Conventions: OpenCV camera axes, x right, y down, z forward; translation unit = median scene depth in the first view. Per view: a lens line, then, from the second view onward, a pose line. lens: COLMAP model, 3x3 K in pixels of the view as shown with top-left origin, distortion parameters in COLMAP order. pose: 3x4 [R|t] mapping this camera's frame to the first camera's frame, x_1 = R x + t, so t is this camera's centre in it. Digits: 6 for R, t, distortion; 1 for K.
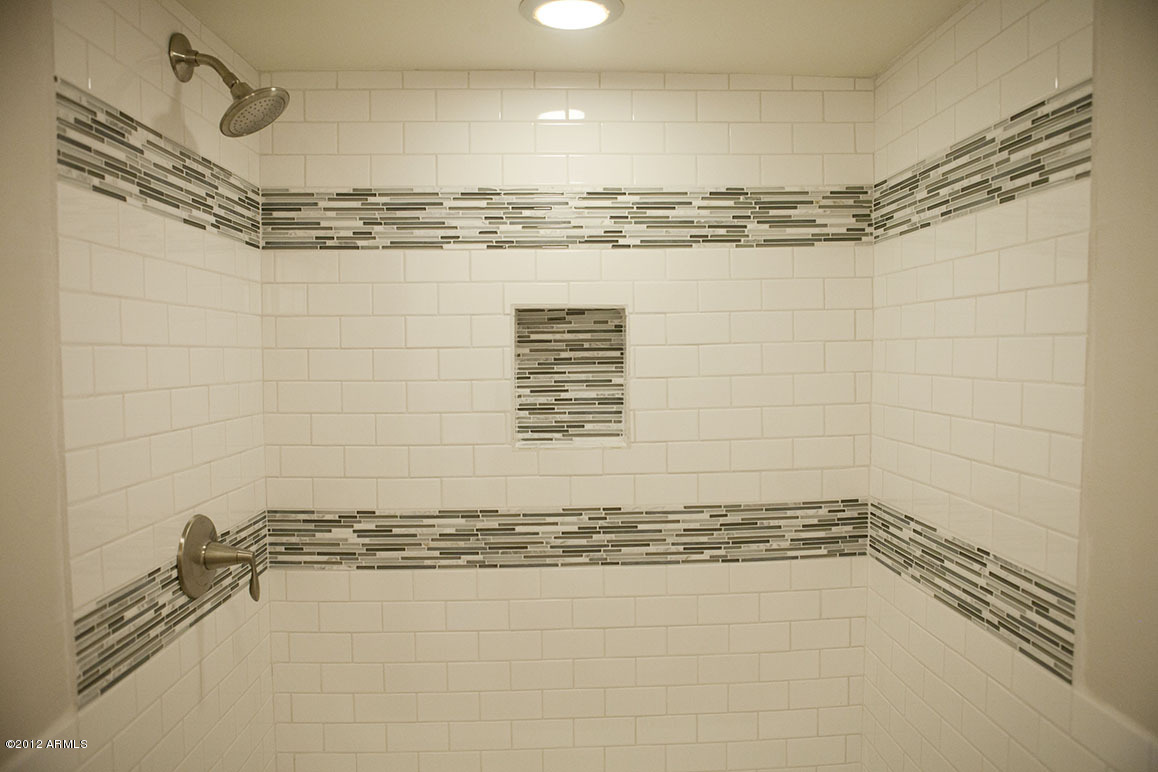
lens RADIAL K [[793.0, 0, 583.3], [0, 793.0, 386.8], [0, 0, 1]] dist [-0.102459, 0.073727]
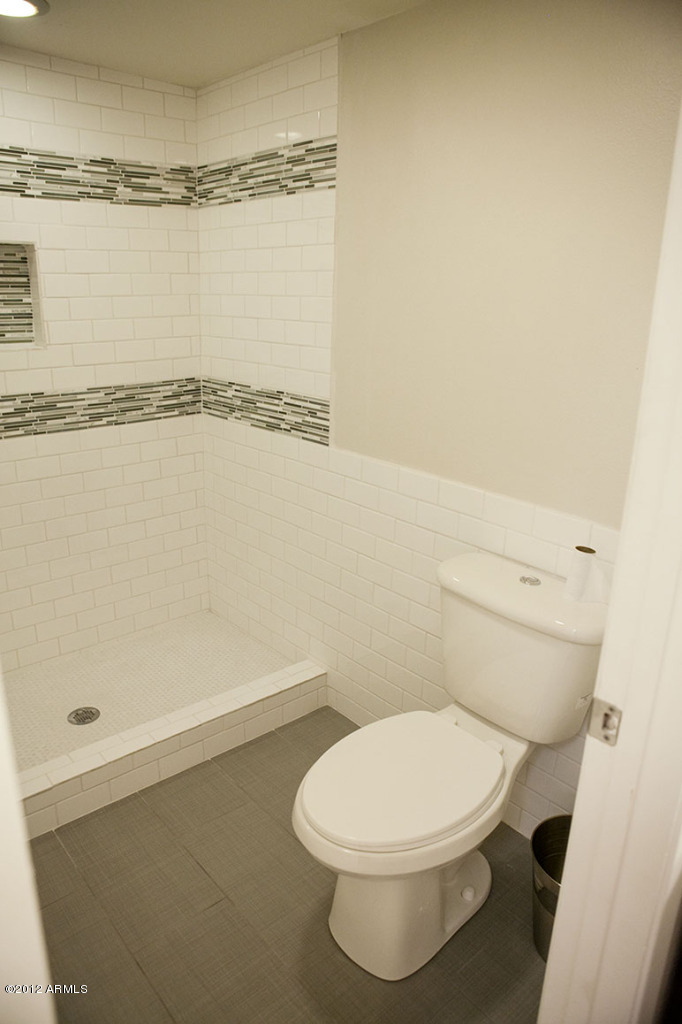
lens RADIAL K [[701.2, 0, 341.0], [0, 701.2, 512.0], [0, 0, 1]] dist [-0.102459, 0.073727]
pose [[0.778787, -0.166858, 0.604690, -0.324543], [0.004396, 0.965401, 0.260732, 0.041615], [-0.627273, -0.200396, 0.752575, -0.307729]]
